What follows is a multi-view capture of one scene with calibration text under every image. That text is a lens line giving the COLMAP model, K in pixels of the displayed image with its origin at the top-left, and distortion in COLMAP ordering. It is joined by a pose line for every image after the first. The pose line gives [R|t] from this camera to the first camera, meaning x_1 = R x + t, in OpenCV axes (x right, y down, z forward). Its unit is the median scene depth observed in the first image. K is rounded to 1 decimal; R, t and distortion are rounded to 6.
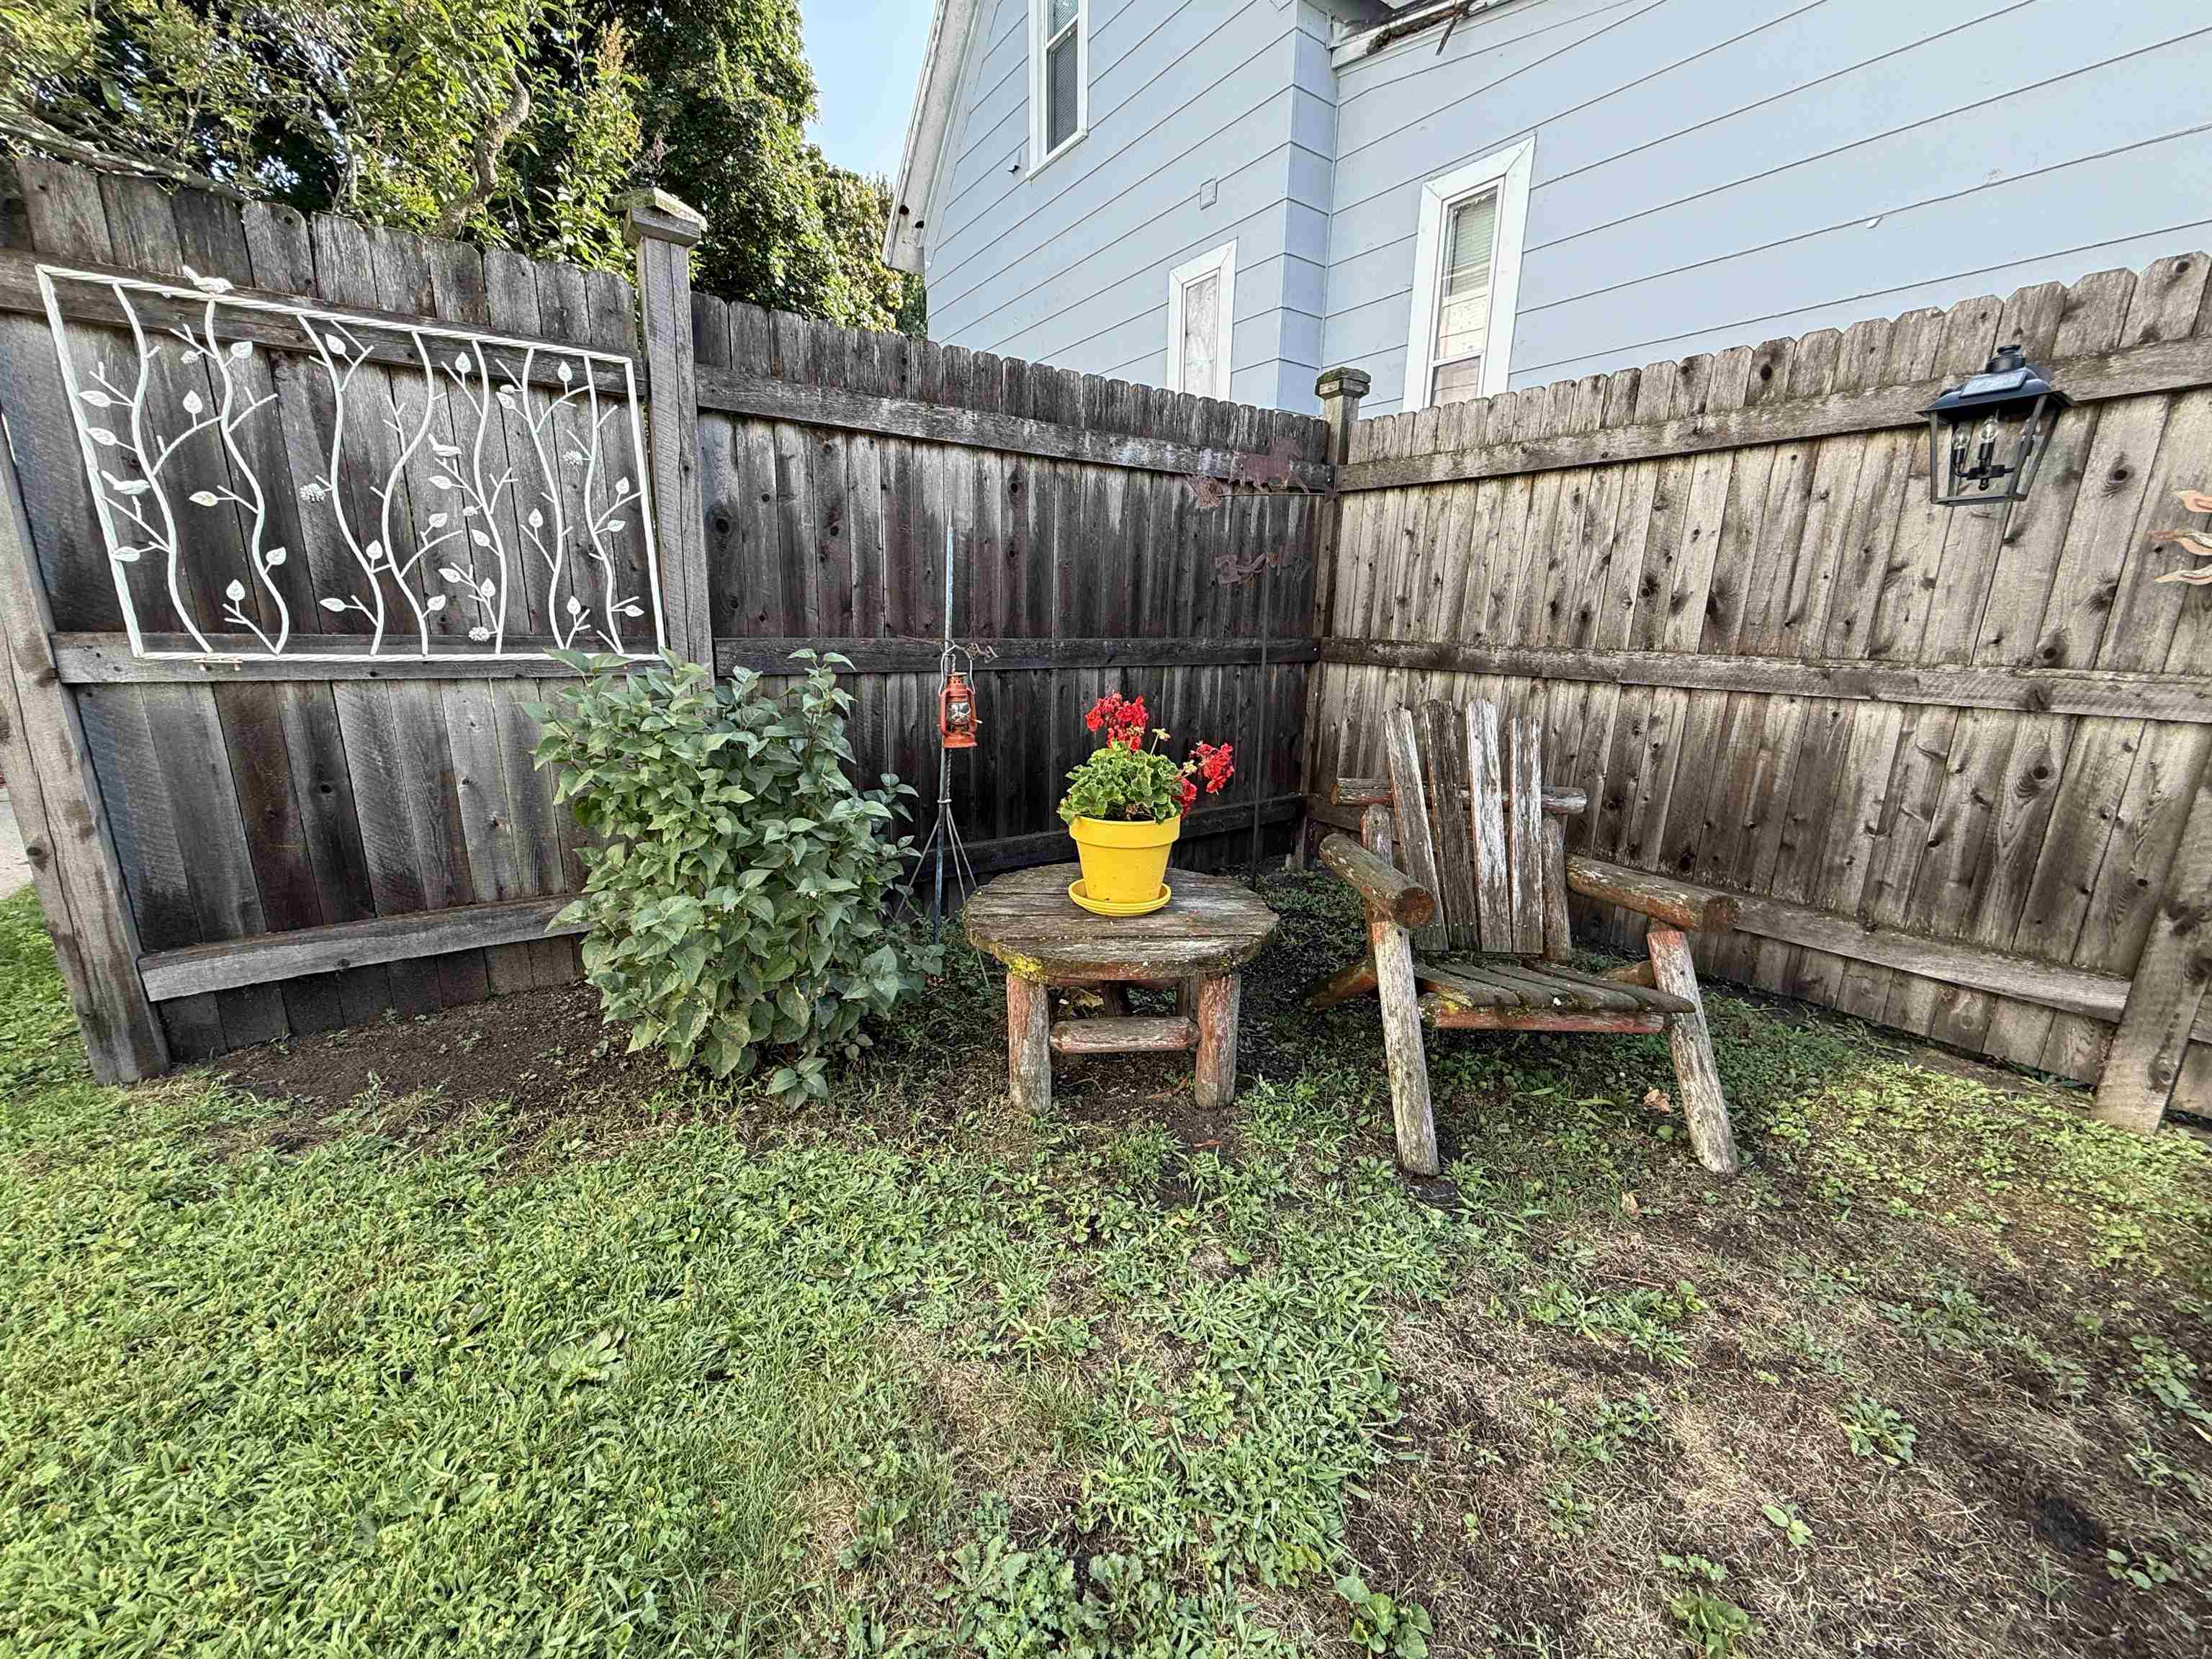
lens RADIAL K [[882.4, 0, 1092.8], [0, 882.4, 835.0], [0, 0, 1]] dist [-0.001021, 0.000589]
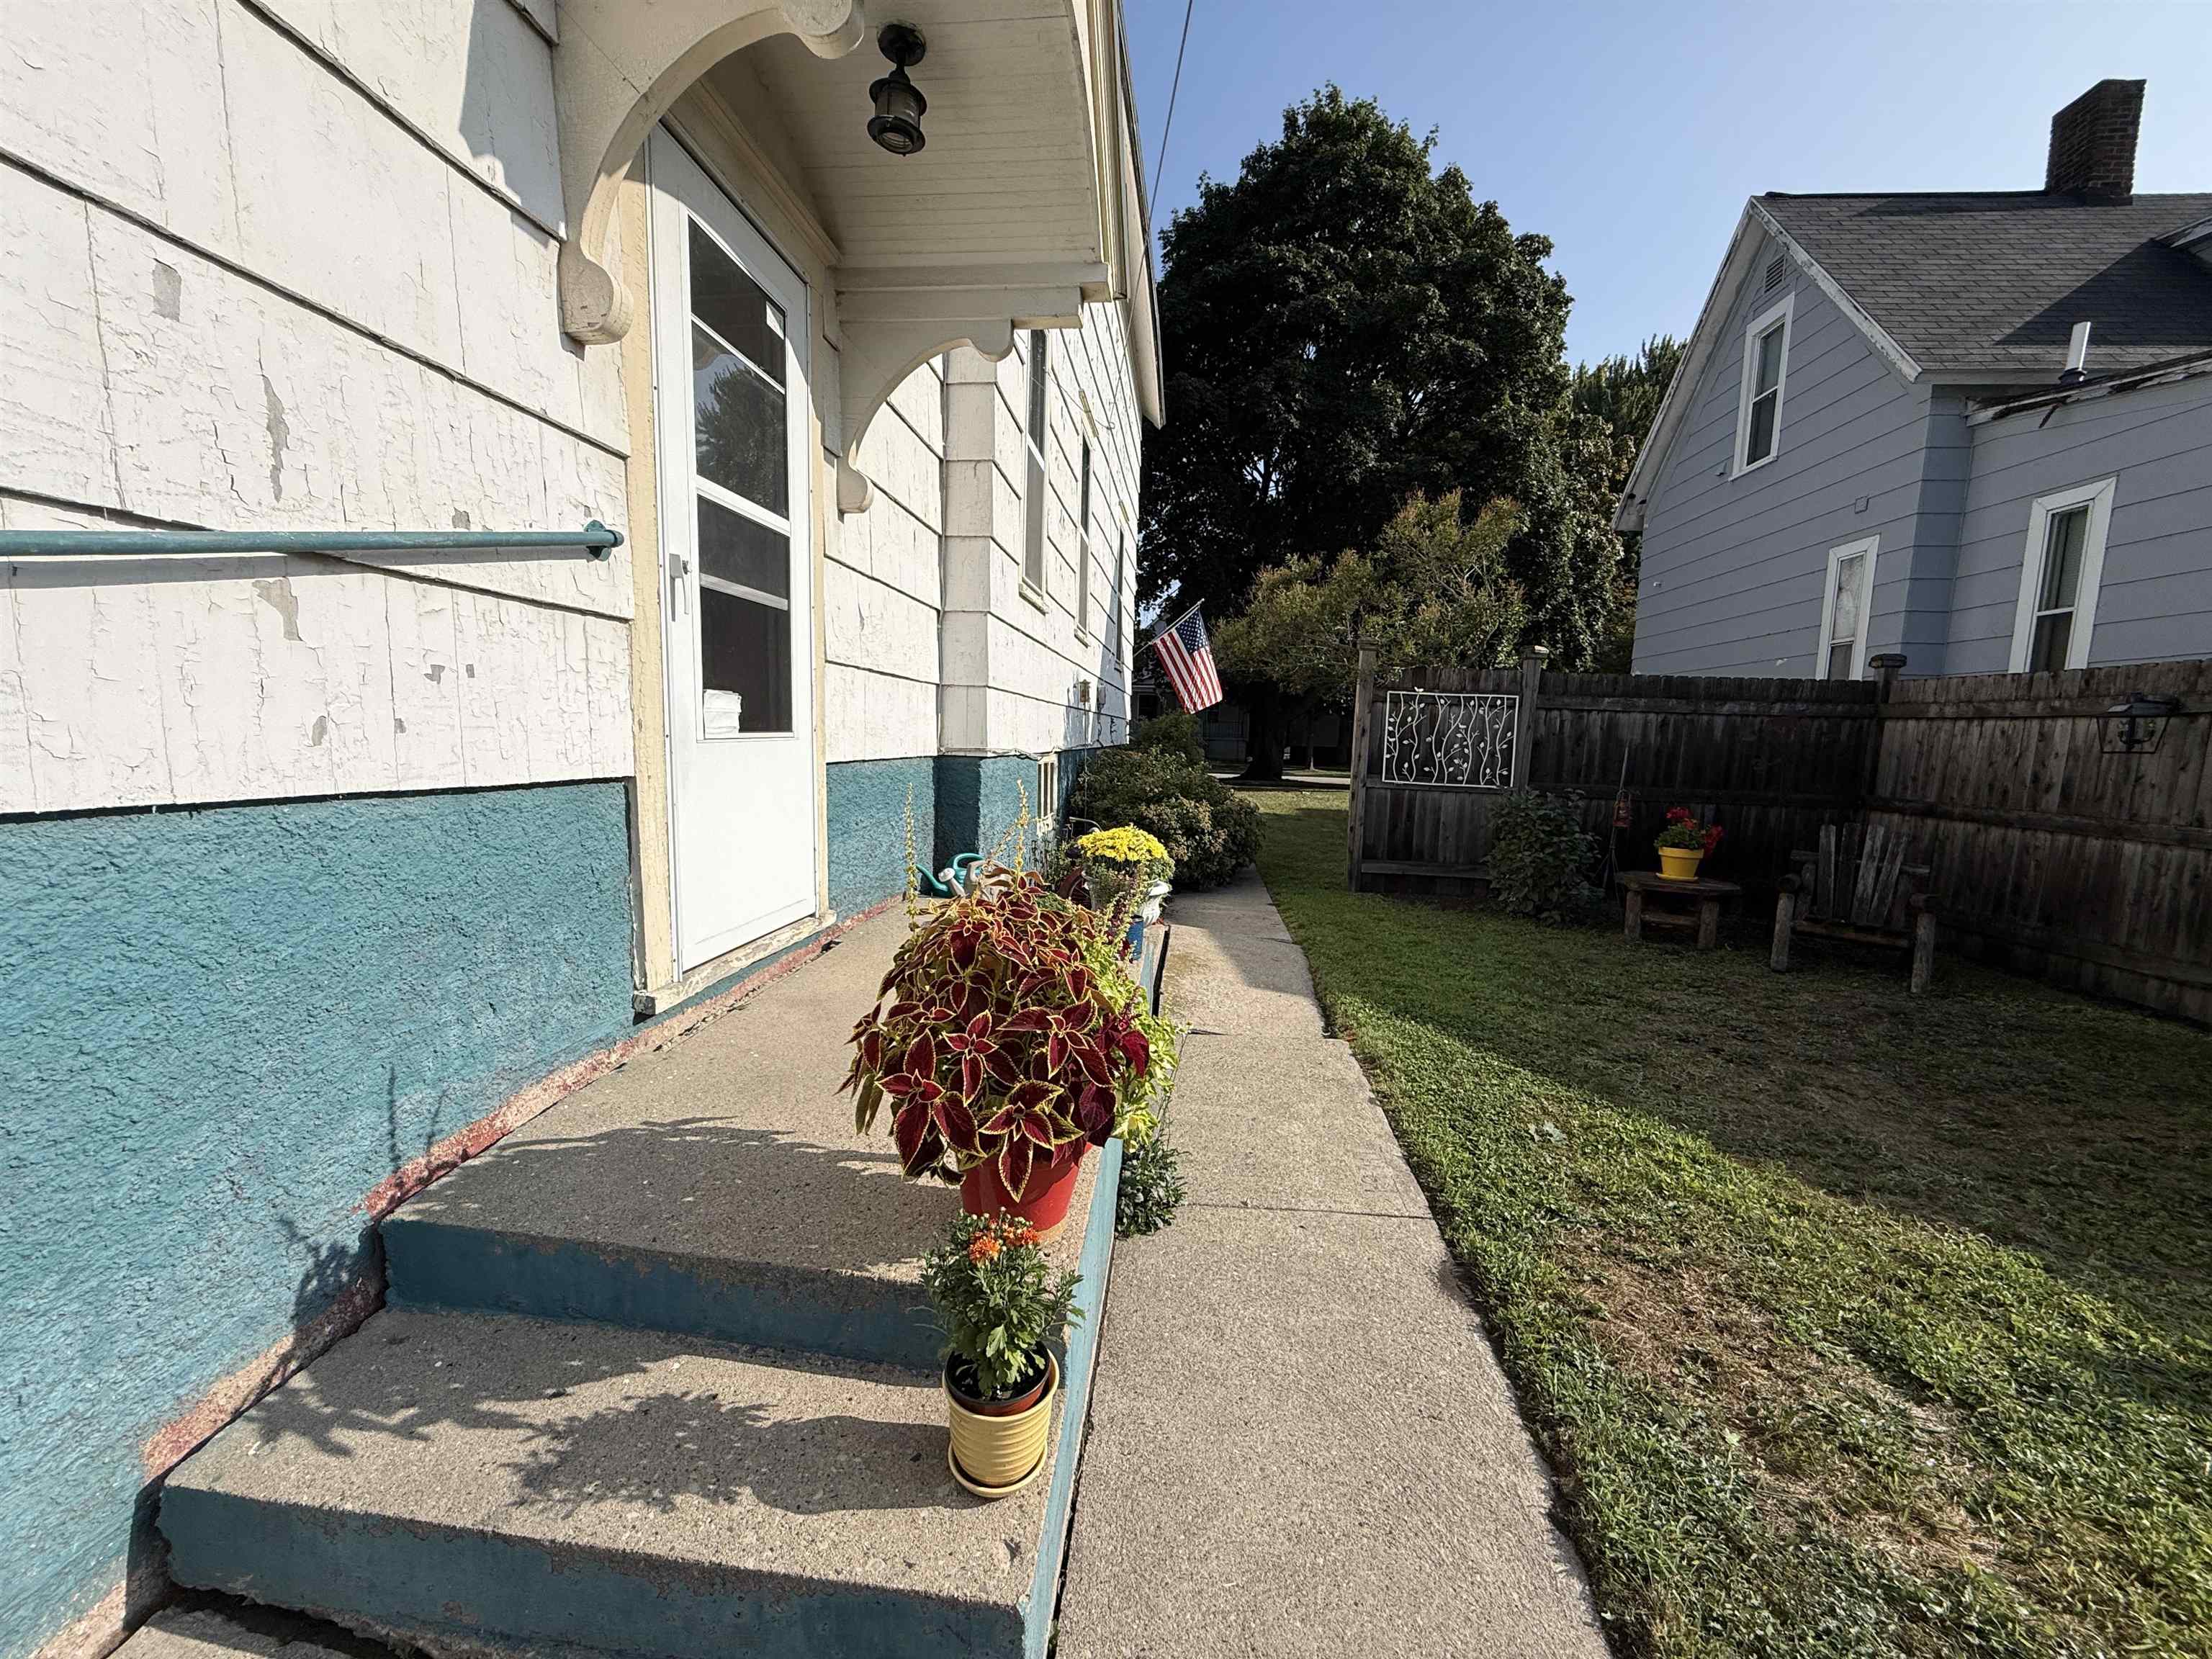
lens RADIAL K [[882.4, 0, 1104.3], [0, 882.4, 826.8], [0, 0, 1]] dist [-0.001021, 0.000589]
pose [[0.762287, 0.080880, -0.642166, 0.323132], [-0.178948, 0.979824, -0.089014, 0.365041], [0.622010, 0.182768, 0.761380, -1.751619]]
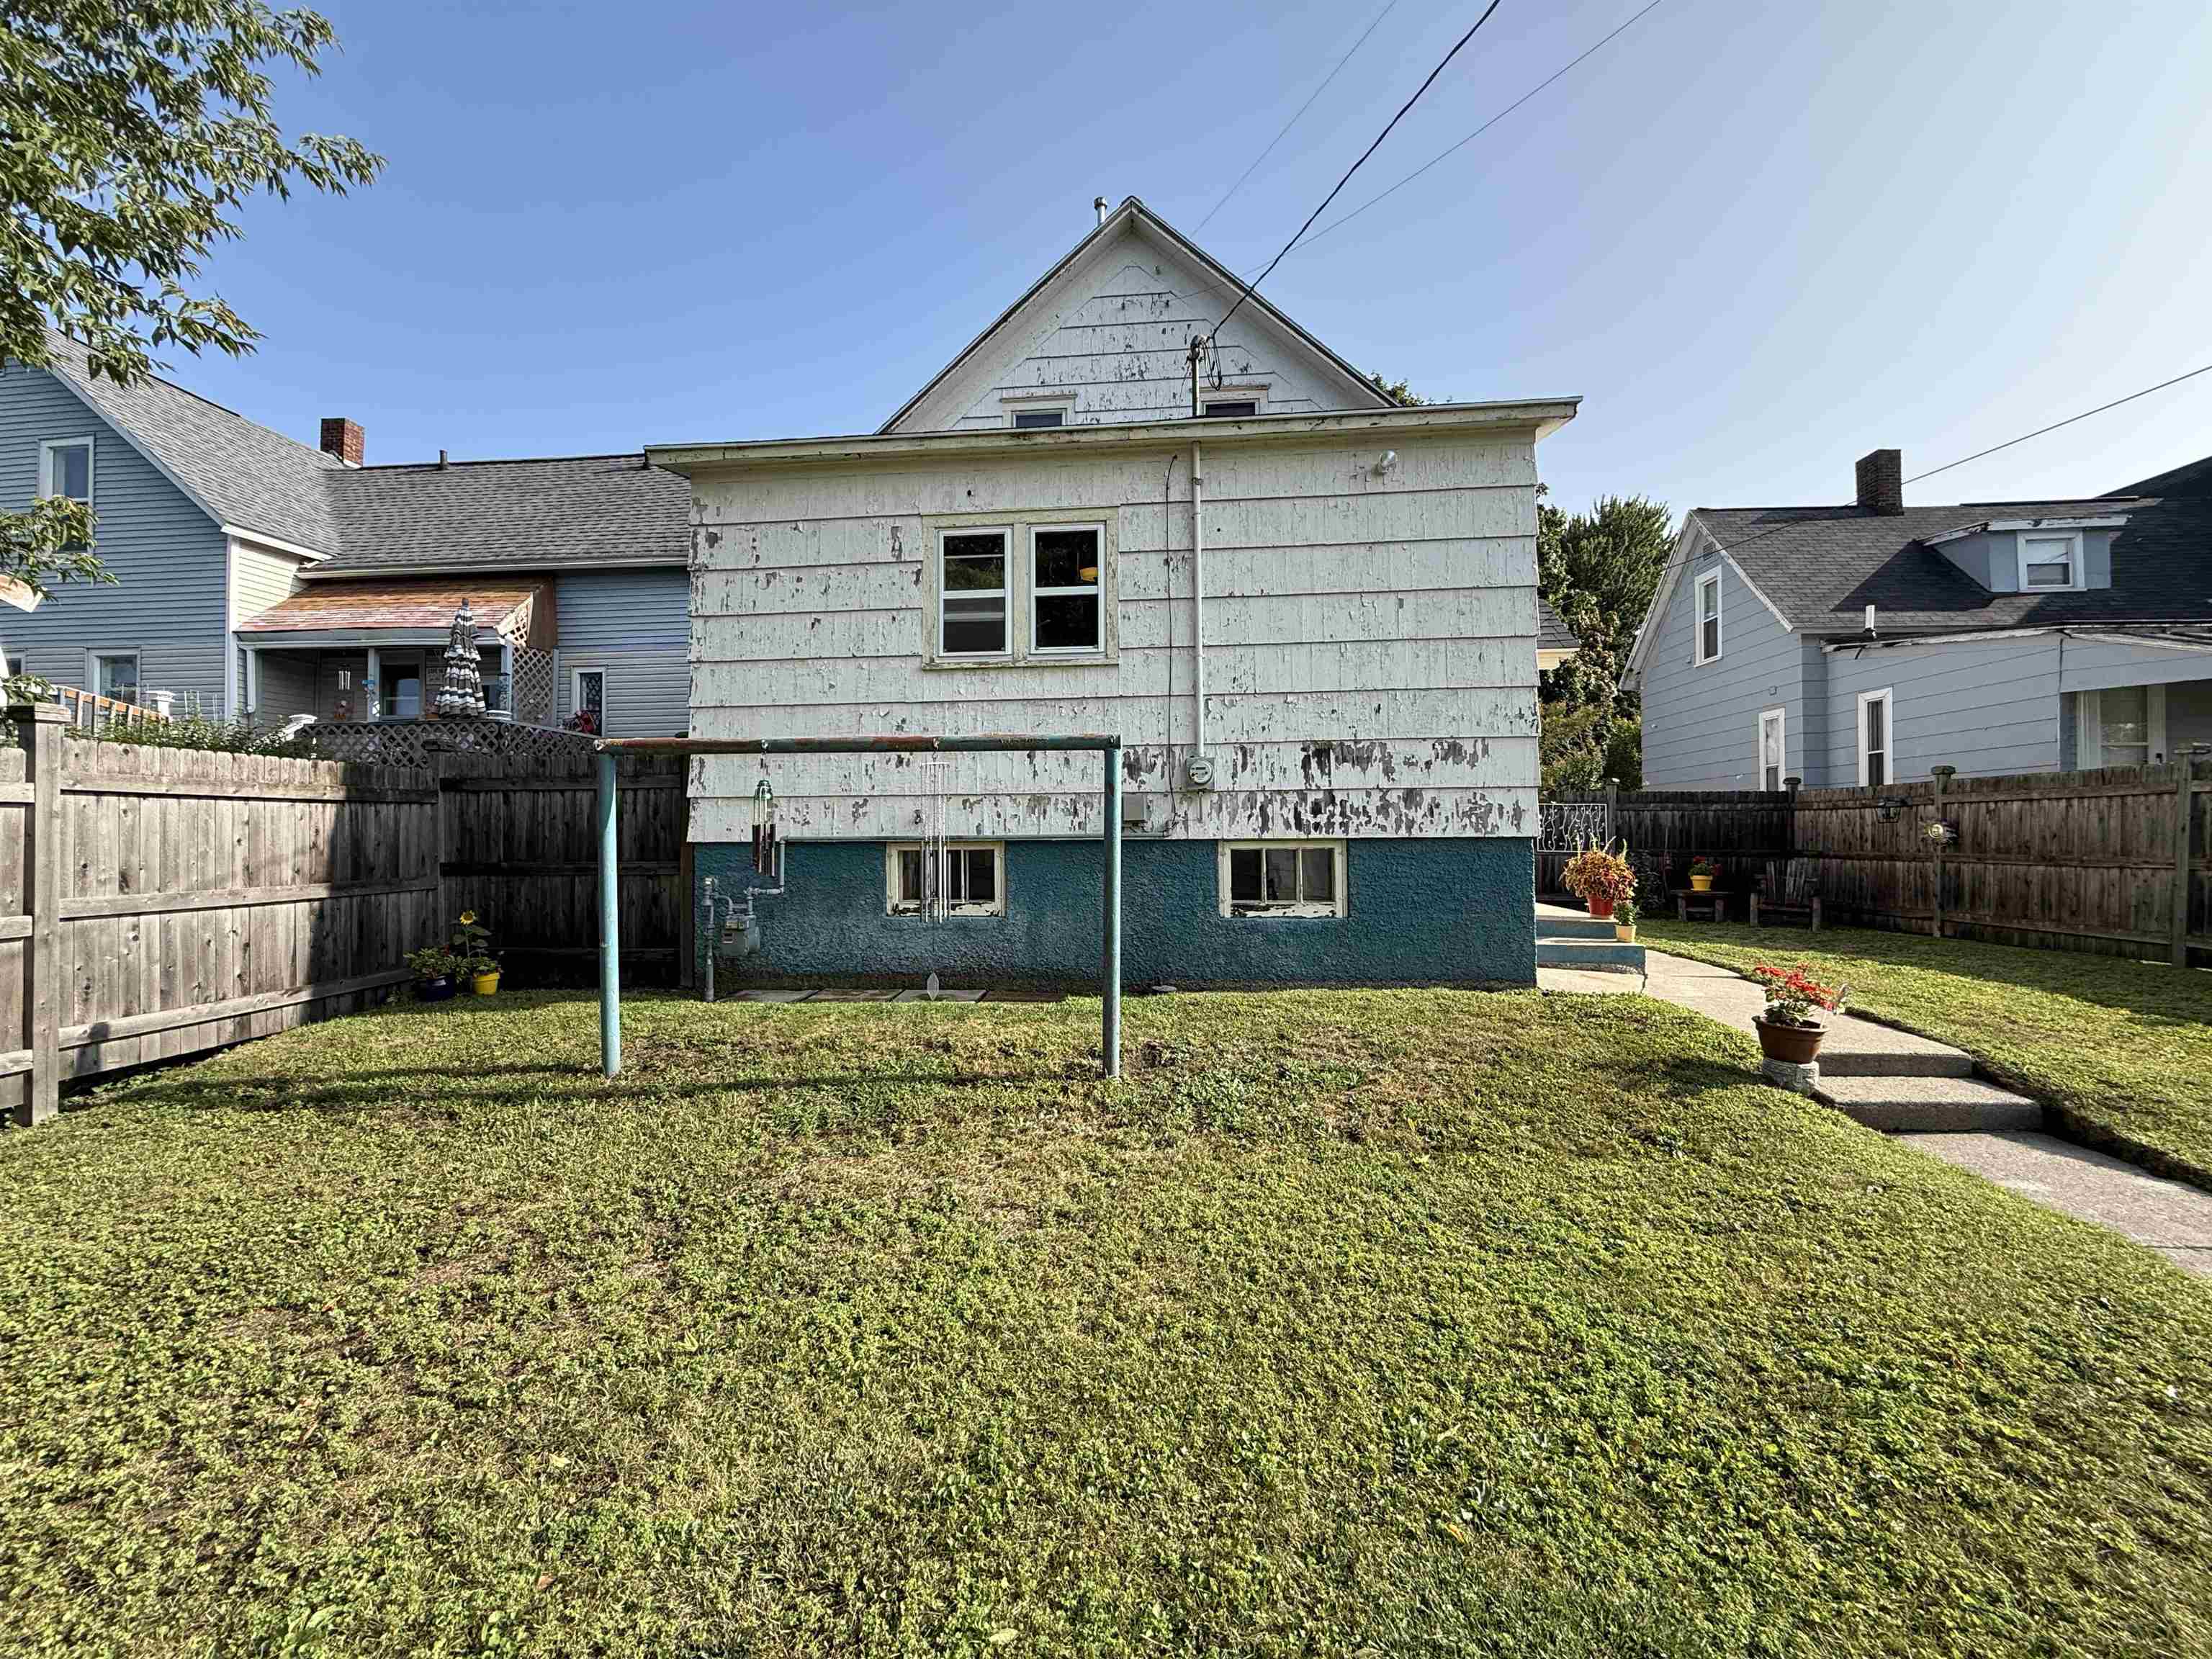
lens RADIAL K [[882.4, 0, 1109.8], [0, 882.4, 825.7], [0, 0, 1]] dist [-0.001021, 0.000589]
pose [[0.777550, -0.022613, -0.628415, 0.491515], [-0.145649, 0.965700, -0.214964, 1.094923], [0.611721, 0.258673, 0.747587, -4.347176]]
